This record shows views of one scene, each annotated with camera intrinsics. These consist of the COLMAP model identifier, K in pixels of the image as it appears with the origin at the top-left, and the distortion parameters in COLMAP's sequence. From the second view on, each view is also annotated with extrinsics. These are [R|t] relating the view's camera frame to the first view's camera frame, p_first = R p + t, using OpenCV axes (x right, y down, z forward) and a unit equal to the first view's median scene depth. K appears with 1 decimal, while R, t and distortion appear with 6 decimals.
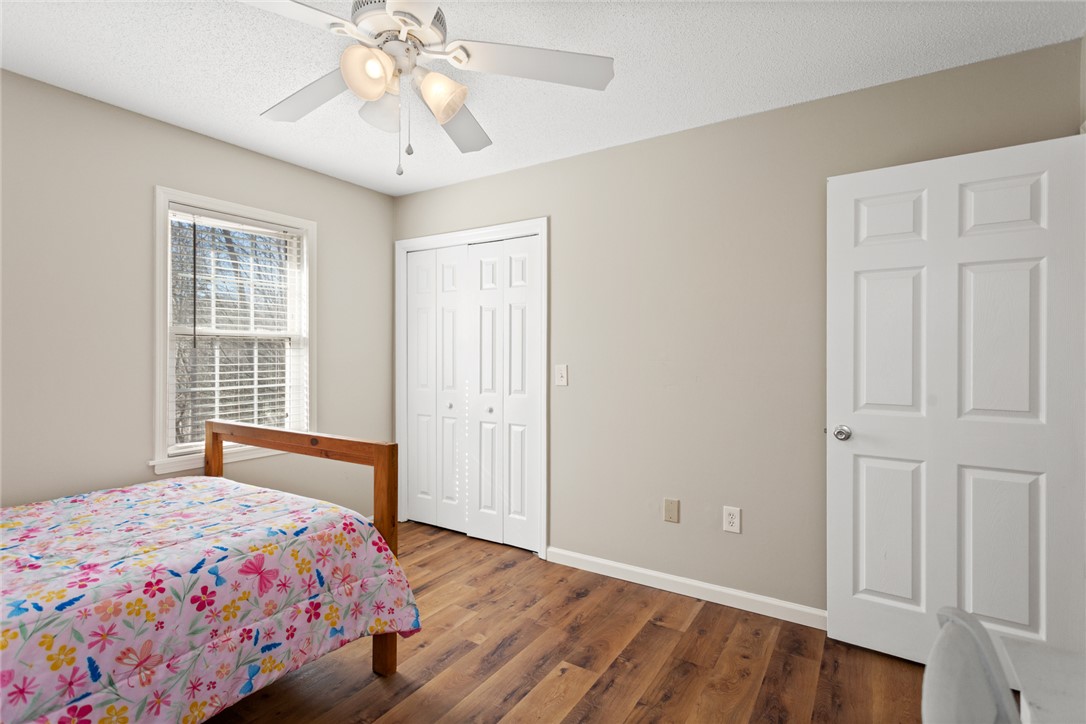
lens RADIAL K [[519.5, 0, 533.5], [0, 519.5, 359.4], [0, 0, 1]] dist [0.001675, -0.000608]
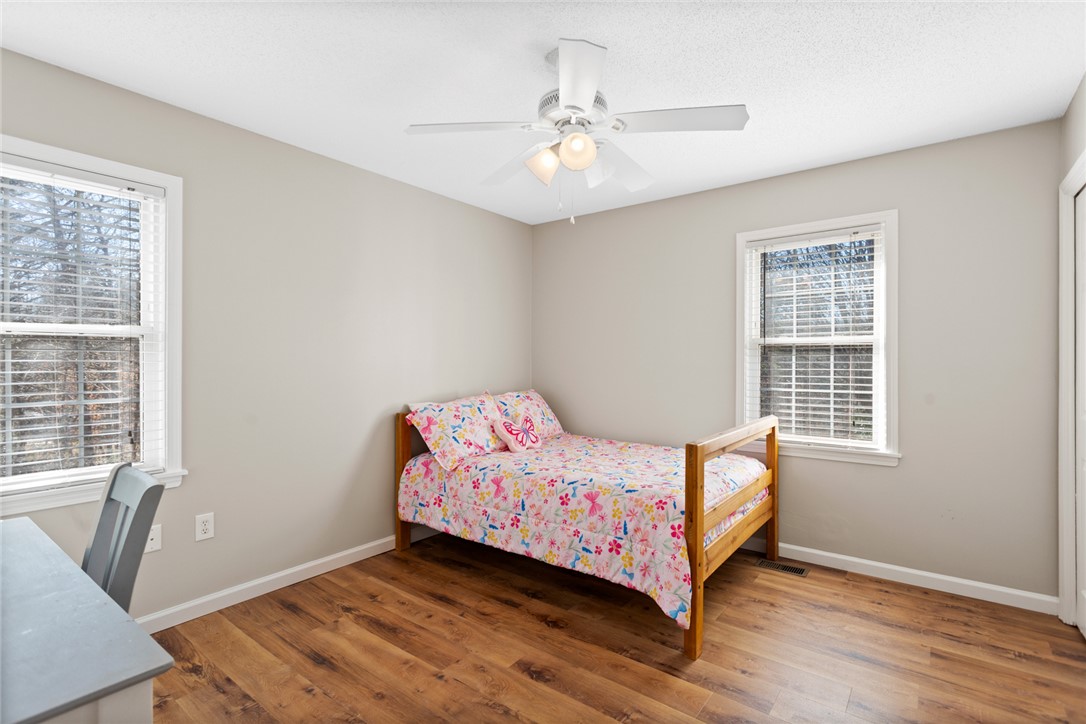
lens RADIAL K [[519.5, 0, 550.2], [0, 519.5, 363.0], [0, 0, 1]] dist [0.001675, -0.000608]
pose [[-0.075414, 0.007249, -0.997126, 0.945799], [-0.008265, 0.999935, 0.007895, -0.013261], [0.997118, 0.008837, -0.075349, 0.914082]]
